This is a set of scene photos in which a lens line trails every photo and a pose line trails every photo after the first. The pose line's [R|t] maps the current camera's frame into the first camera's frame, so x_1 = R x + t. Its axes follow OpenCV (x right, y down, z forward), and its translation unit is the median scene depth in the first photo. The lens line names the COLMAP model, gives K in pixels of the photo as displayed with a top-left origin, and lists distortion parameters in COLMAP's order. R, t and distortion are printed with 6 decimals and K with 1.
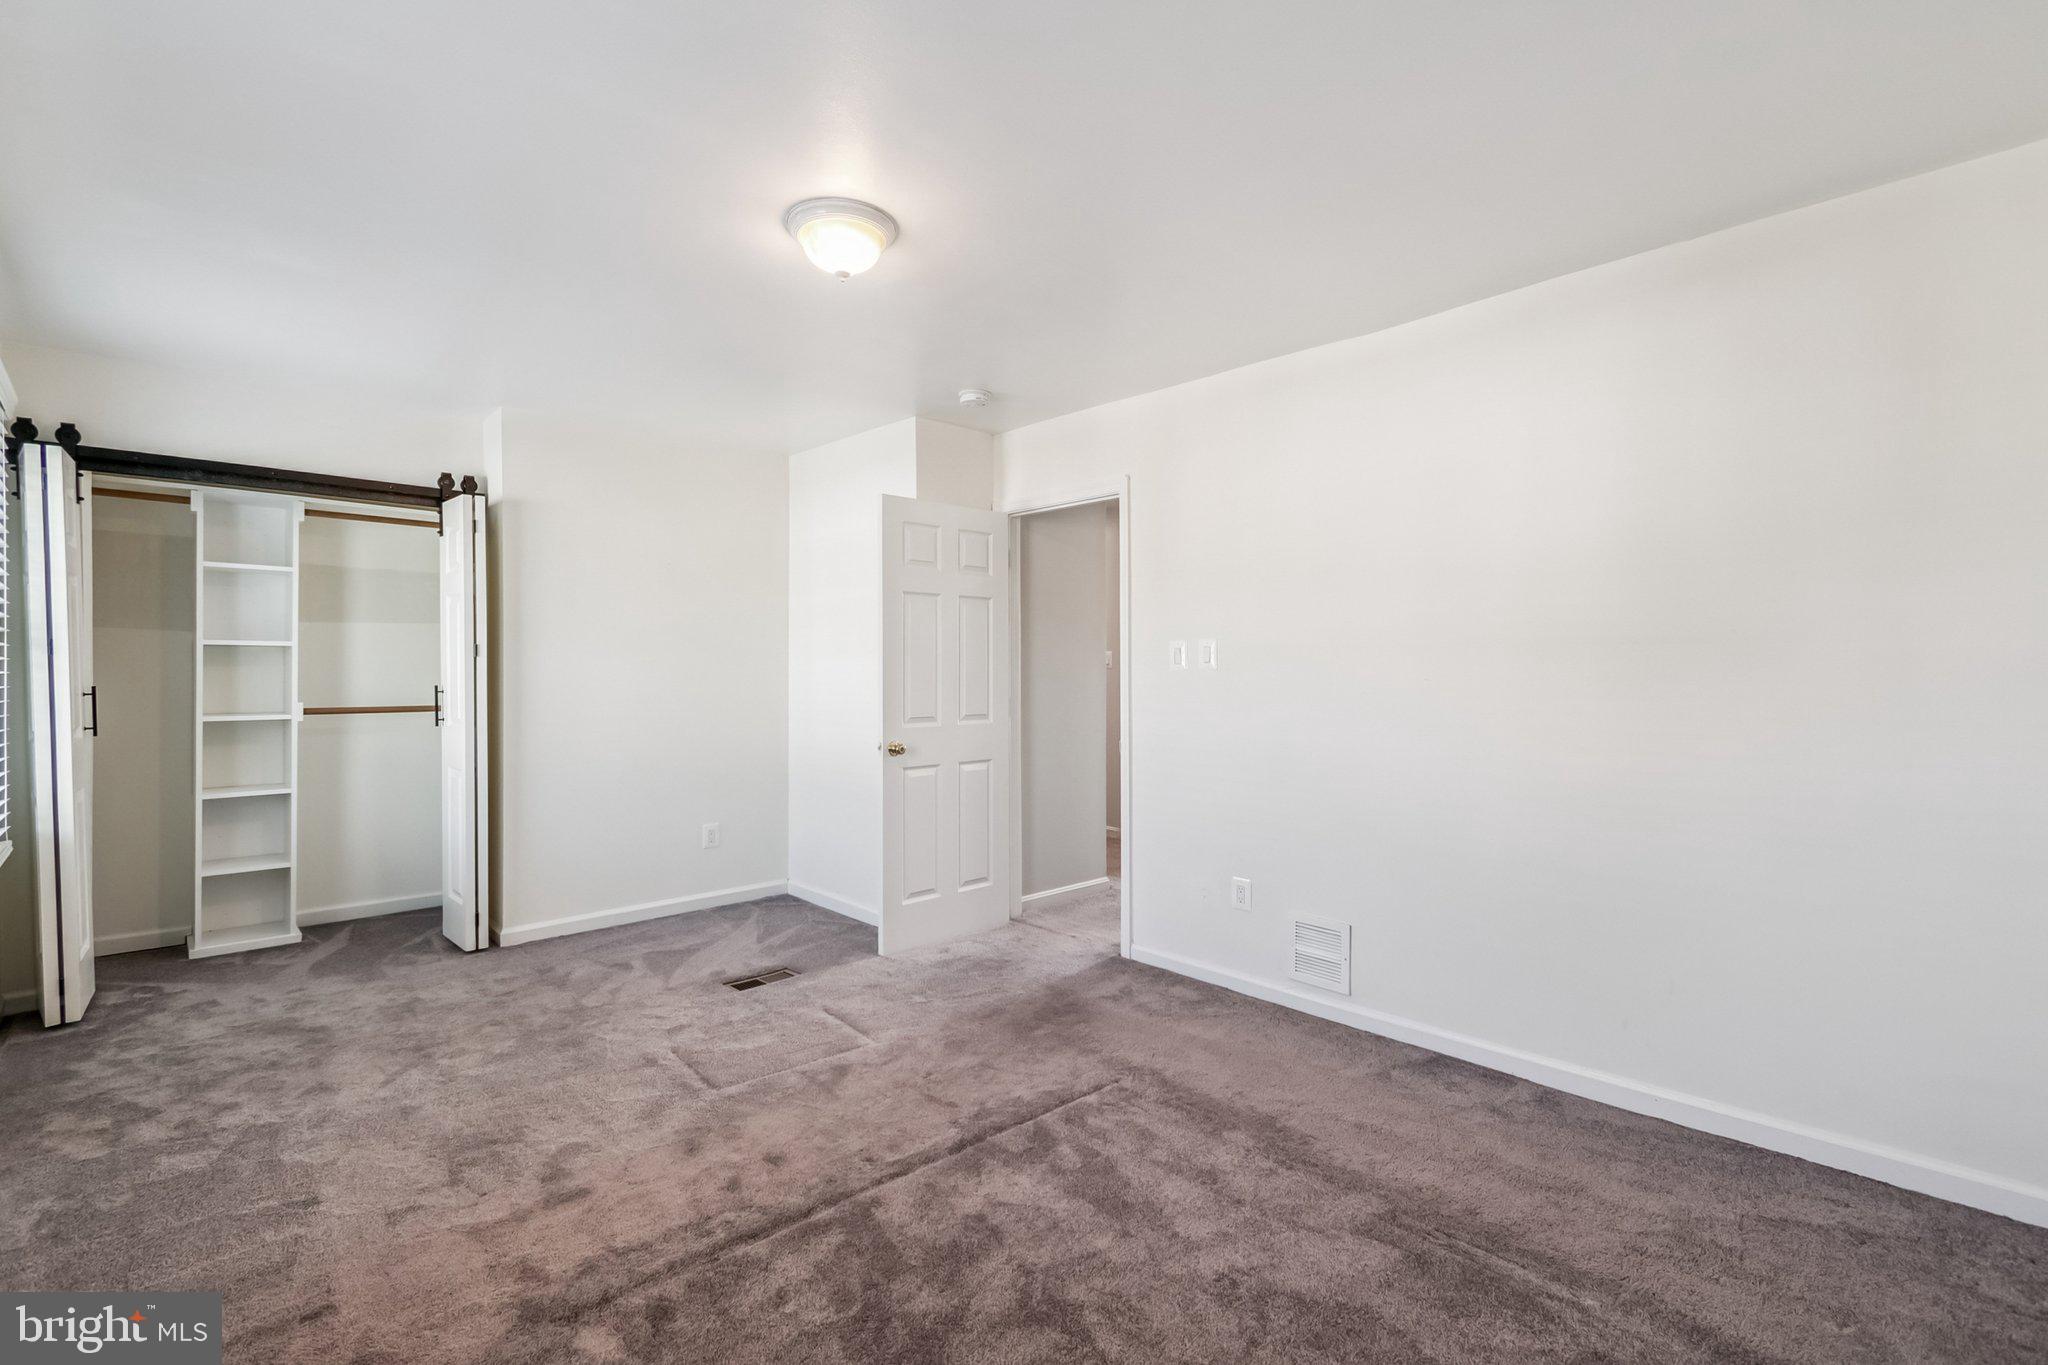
lens RADIAL K [[944.6, 0, 1028.3], [0, 944.6, 679.1], [0, 0, 1]] dist [-0.000625, -0.000449]
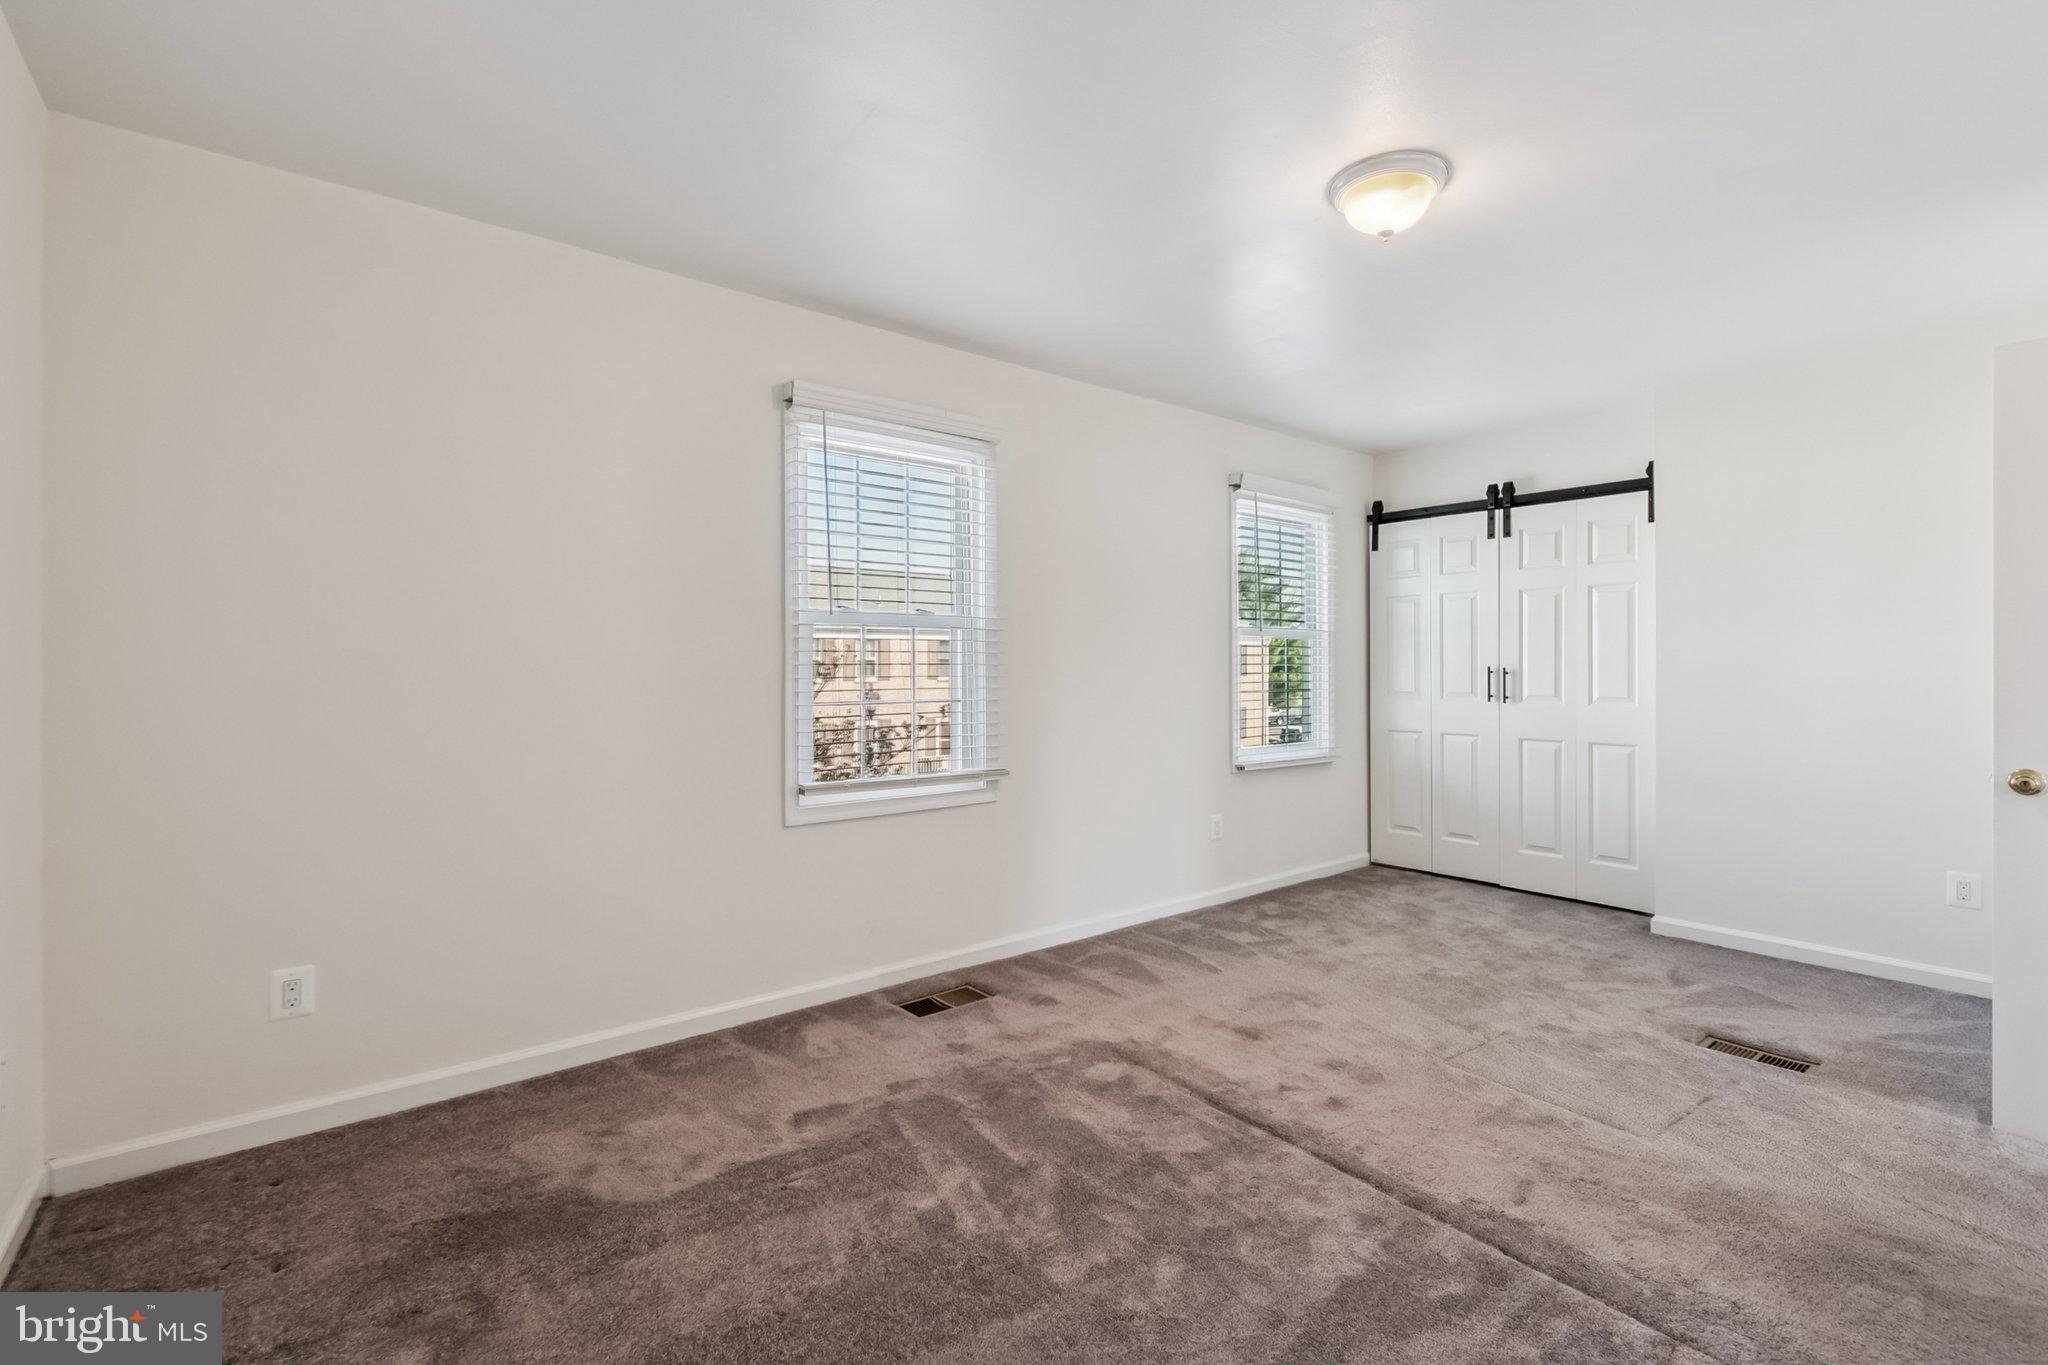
lens RADIAL K [[944.6, 0, 1028.4], [0, 944.6, 668.1], [0, 0, 1]] dist [-0.000625, -0.000449]
pose [[-0.108843, 0.008075, -0.994026, 0.631311], [-0.009369, 0.999914, 0.009149, 0.004348], [0.994015, 0.010309, -0.108758, 0.575256]]
